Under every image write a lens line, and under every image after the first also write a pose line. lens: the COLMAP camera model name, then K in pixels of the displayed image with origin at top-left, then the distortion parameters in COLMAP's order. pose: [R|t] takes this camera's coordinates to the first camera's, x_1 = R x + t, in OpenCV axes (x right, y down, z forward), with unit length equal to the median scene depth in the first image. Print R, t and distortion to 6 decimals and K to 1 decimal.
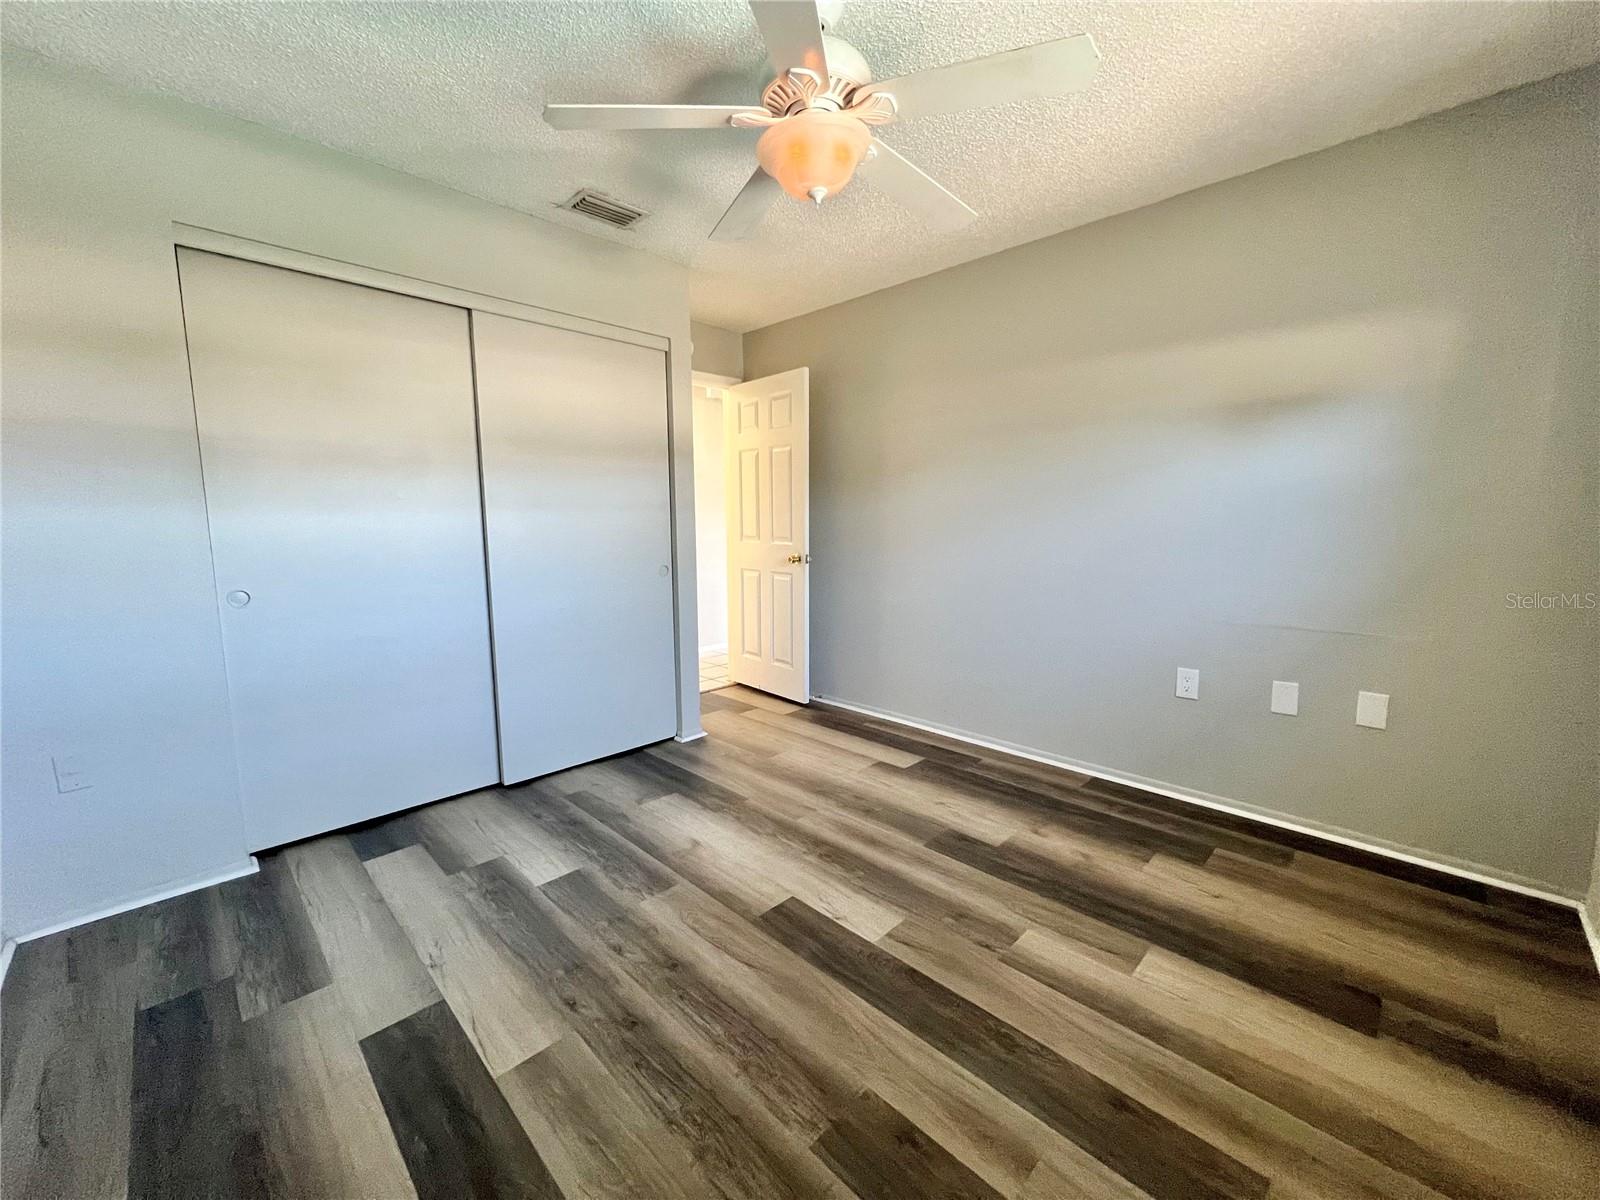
lens RADIAL K [[641.2, 0, 797.4], [0, 641.2, 594.2], [0, 0, 1]] dist [0.000569, -0.000156]
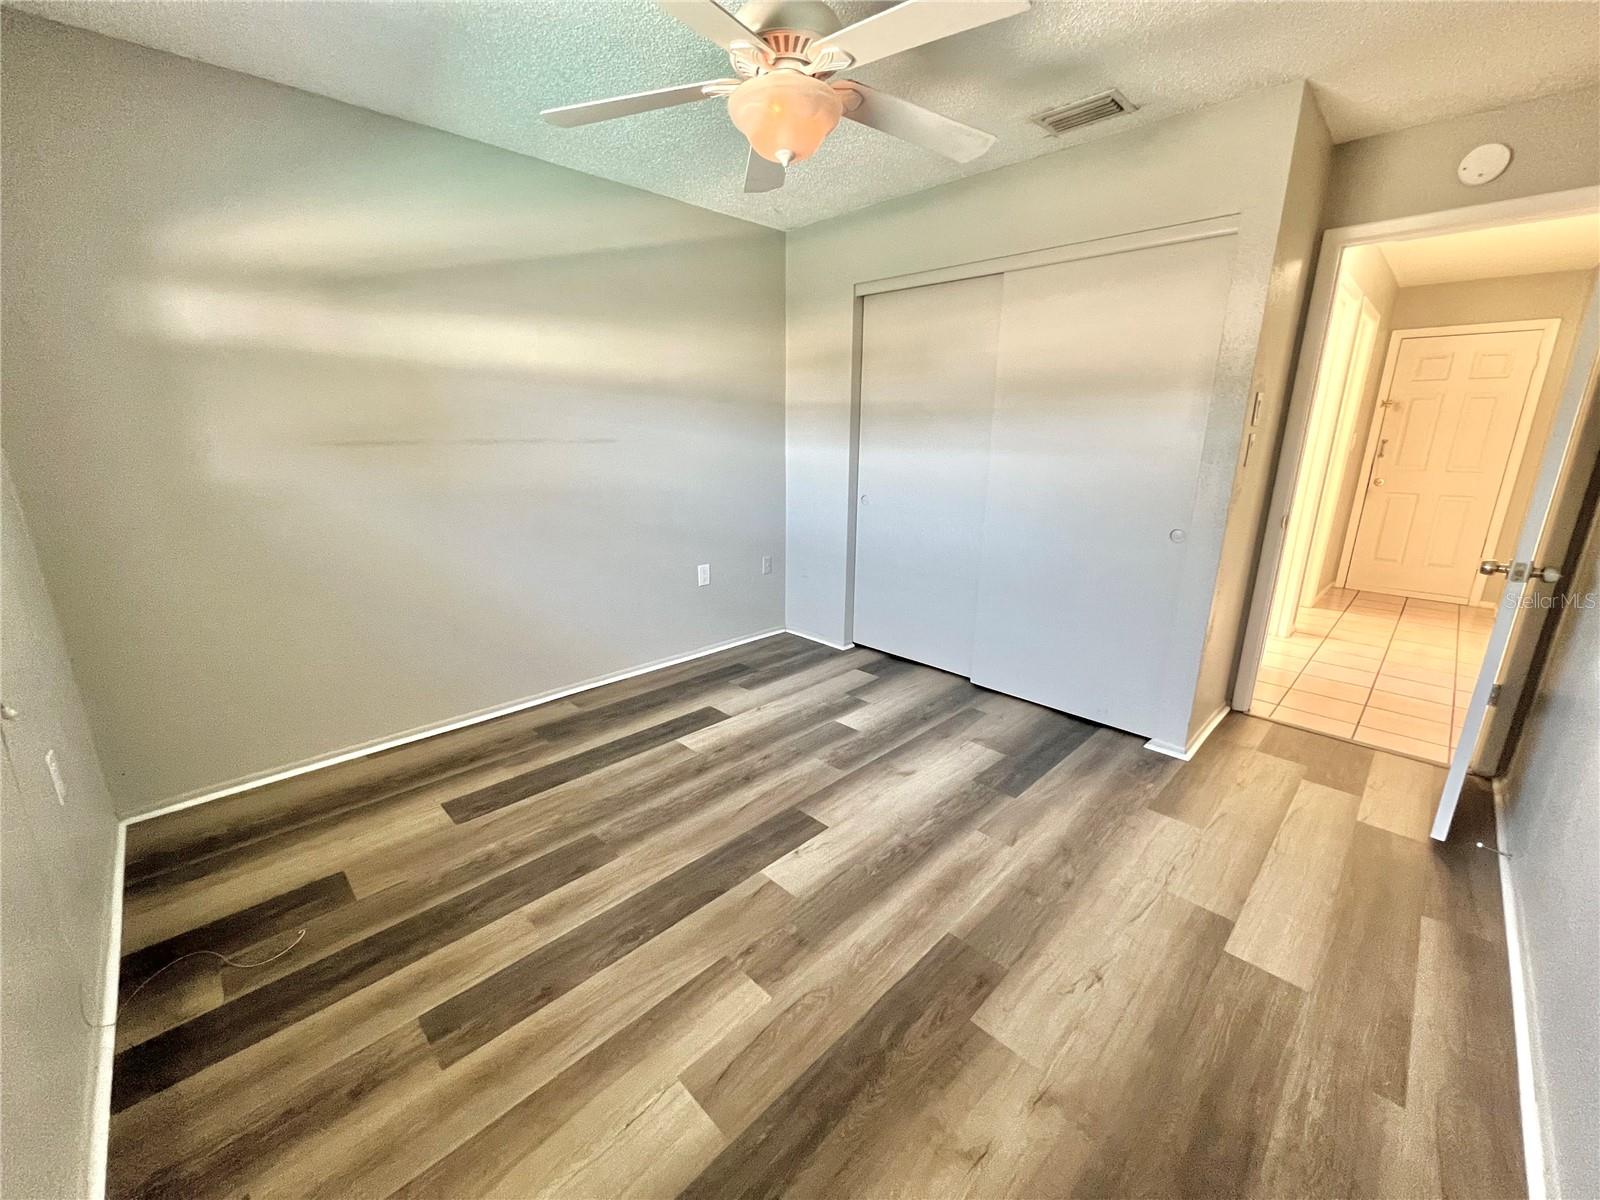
lens RADIAL K [[635.2, 0, 797.8], [0, 635.2, 598.8], [0, 0, 1]] dist [-0.002306, -0.000042]
pose [[-0.008394, 0.264640, -0.964311, 0.978220], [-0.123443, 0.956694, 0.263625, -0.191448], [0.992316, 0.121251, 0.024637, 0.908827]]
